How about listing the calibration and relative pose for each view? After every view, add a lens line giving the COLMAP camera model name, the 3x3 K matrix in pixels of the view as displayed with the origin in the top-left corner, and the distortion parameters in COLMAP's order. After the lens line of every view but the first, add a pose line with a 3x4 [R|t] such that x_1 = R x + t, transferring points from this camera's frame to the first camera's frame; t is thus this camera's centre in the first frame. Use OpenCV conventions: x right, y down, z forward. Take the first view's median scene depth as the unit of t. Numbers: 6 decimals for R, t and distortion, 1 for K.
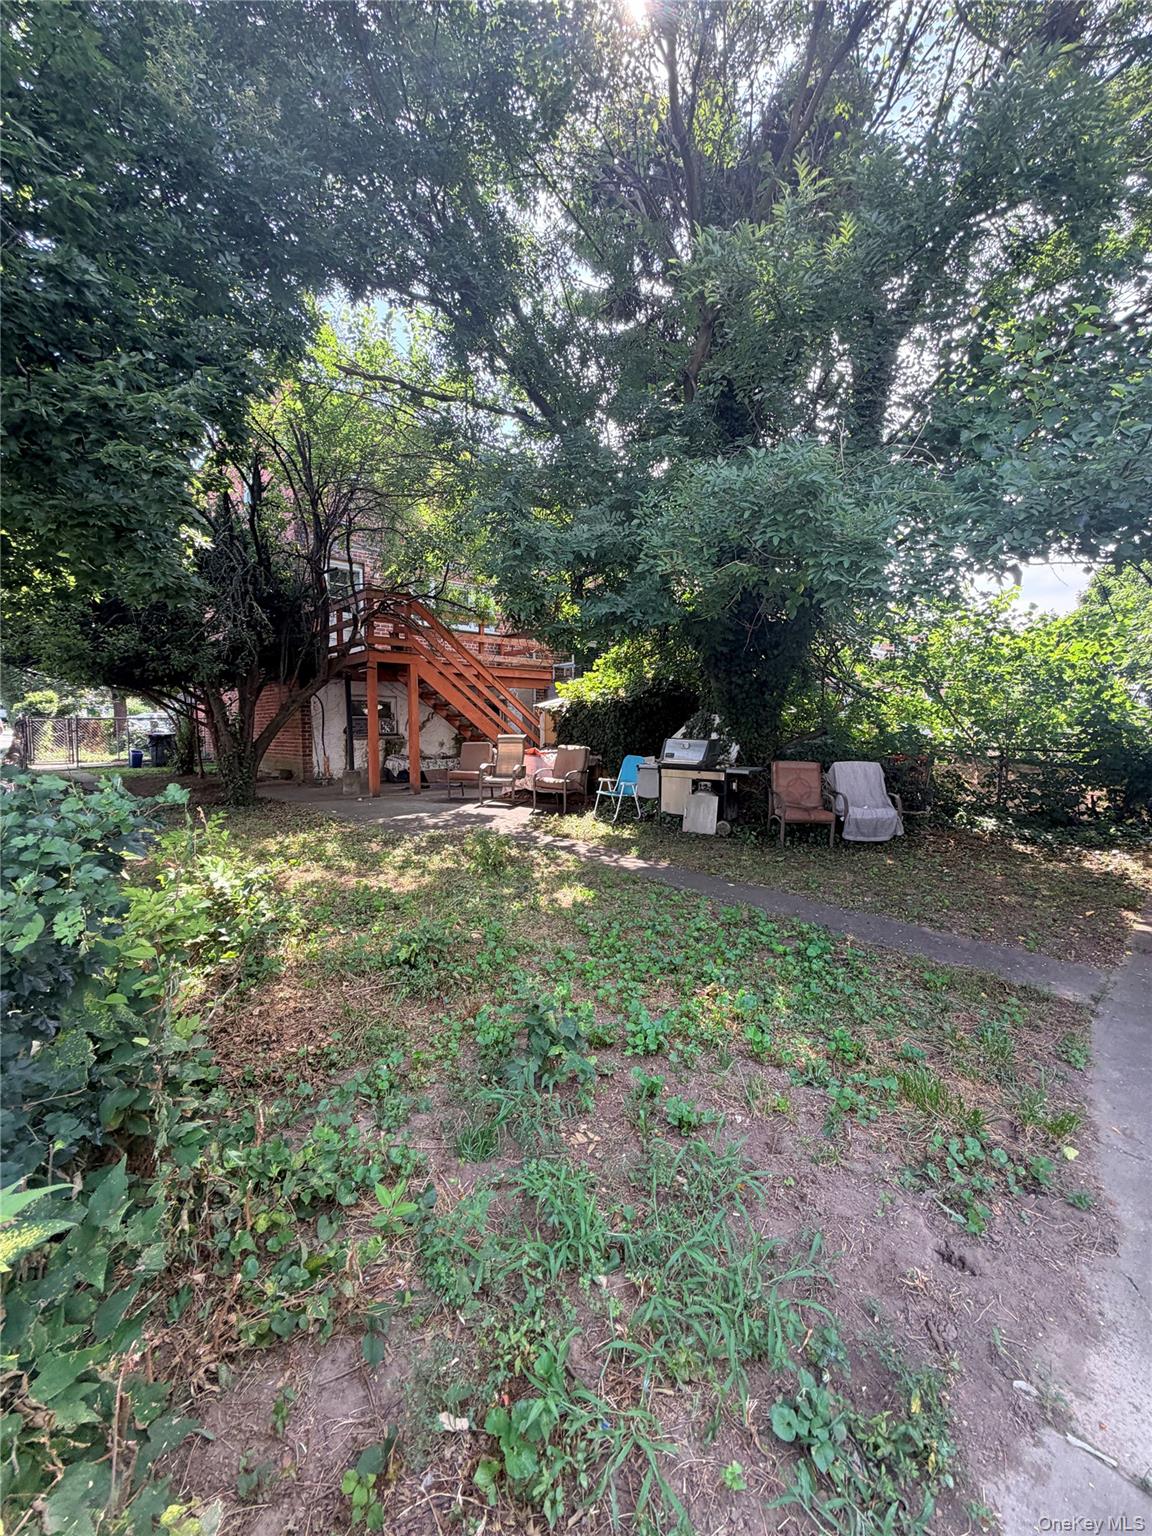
lens RADIAL K [[617.9, 0, 578.6], [0, 617.9, 766.1], [0, 0, 1]] dist [-0.001373, 0.000004]
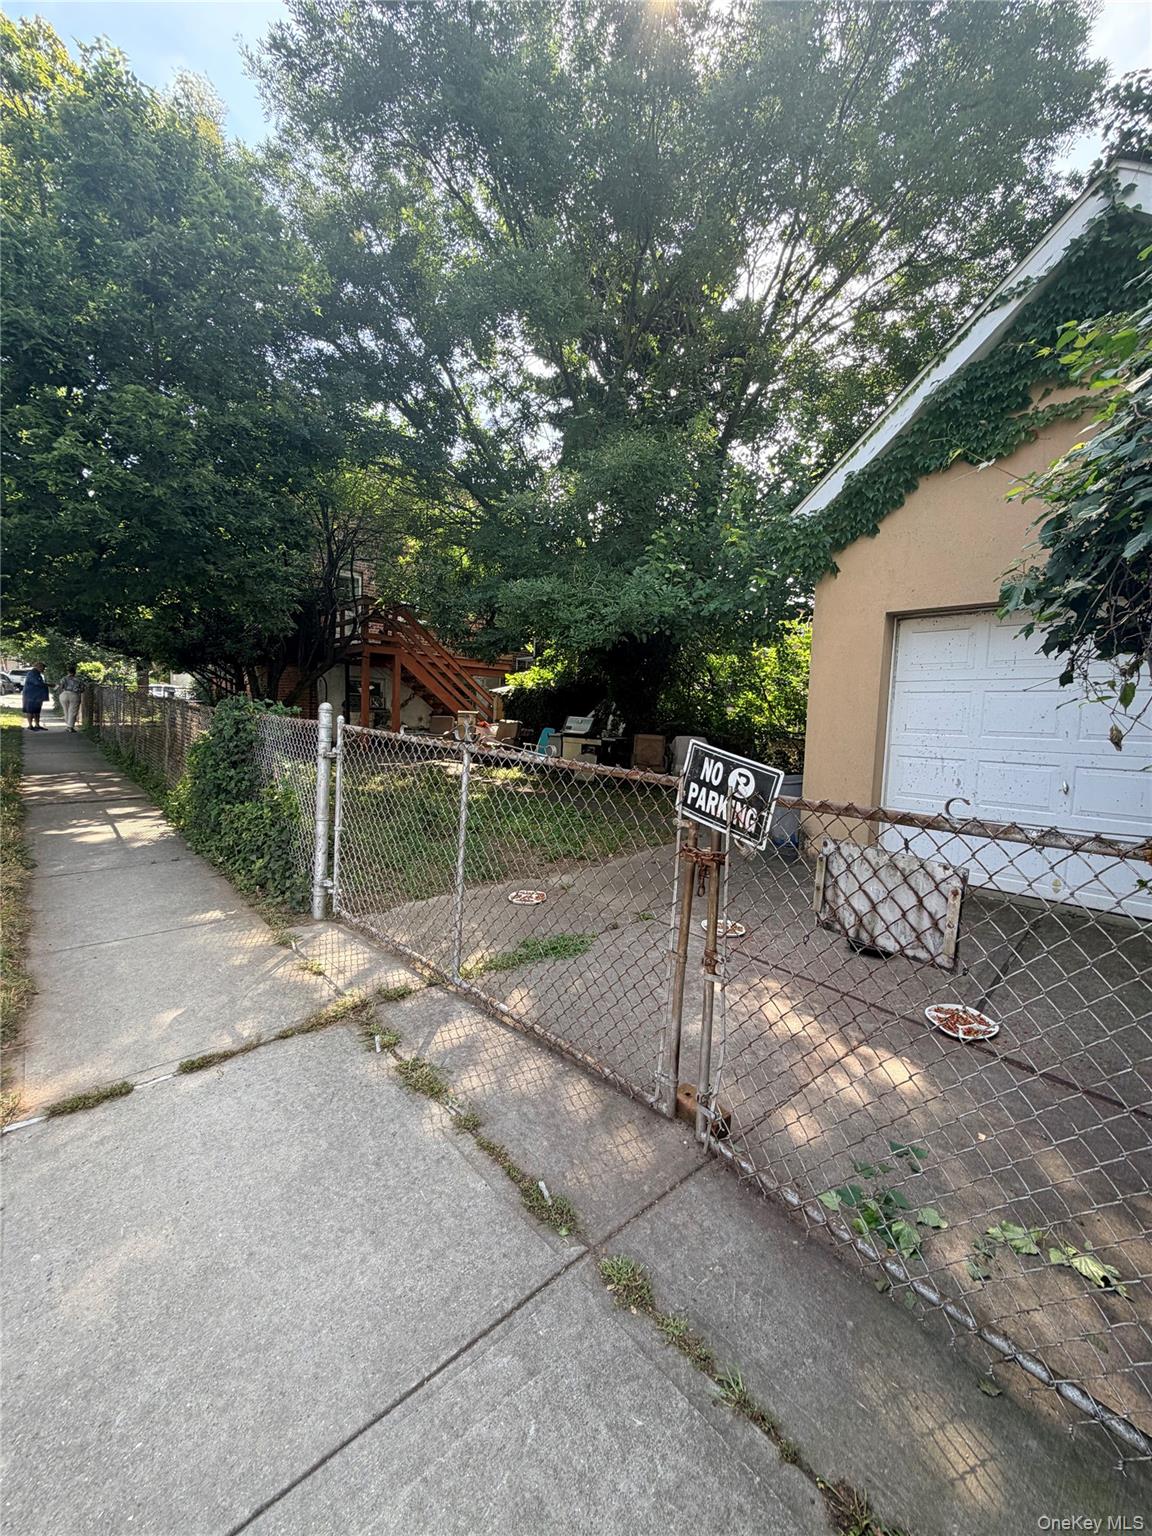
lens RADIAL K [[617.9, 0, 572.9], [0, 617.9, 768.0], [0, 0, 1]] dist [-0.001373, 0.000004]
pose [[0.999090, 0.042312, 0.005407, 0.108609], [-0.042405, 0.998932, 0.018352, 0.035555], [-0.004624, -0.018565, 0.999817, -0.322229]]
